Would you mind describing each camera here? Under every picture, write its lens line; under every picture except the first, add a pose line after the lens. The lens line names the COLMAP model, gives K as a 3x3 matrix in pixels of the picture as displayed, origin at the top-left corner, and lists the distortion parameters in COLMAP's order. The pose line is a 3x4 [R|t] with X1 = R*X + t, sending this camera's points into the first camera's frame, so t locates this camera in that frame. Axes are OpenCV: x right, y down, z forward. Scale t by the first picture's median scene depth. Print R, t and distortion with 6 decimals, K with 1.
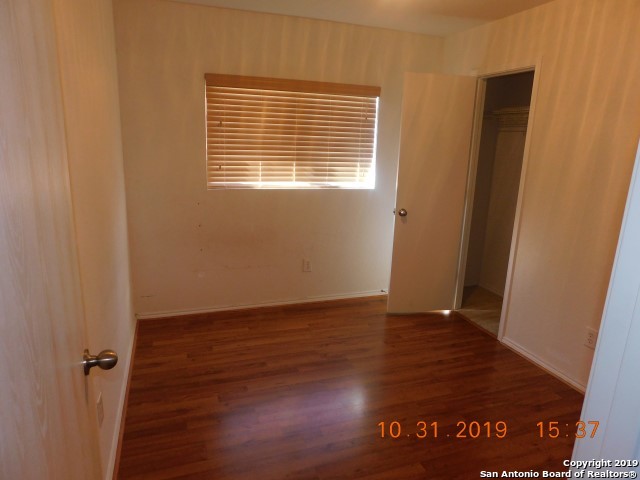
lens RADIAL K [[419.6, 0, 320.0], [0, 419.6, 240.0], [0, 0, 1]] dist [-0.070156, 0.053765]
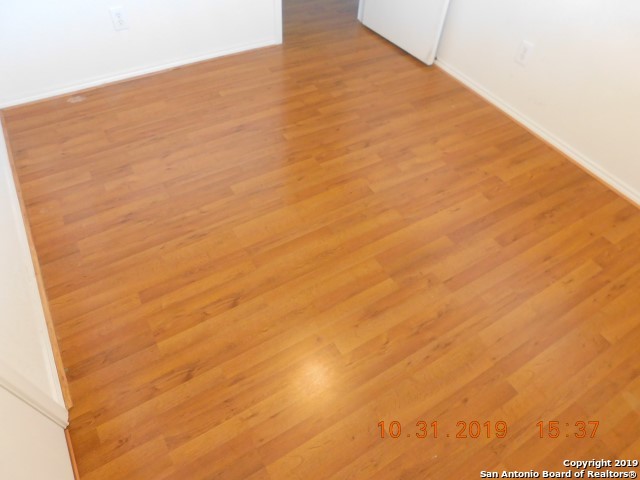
lens RADIAL K [[419.6, 0, 320.0], [0, 419.6, 240.0], [0, 0, 1]] dist [-0.070156, 0.053765]
pose [[-0.974999, 0.099231, -0.198824, 0.287346], [-0.135740, 0.442441, 0.886465, -0.265313], [0.175933, 0.891291, -0.417910, 1.212057]]
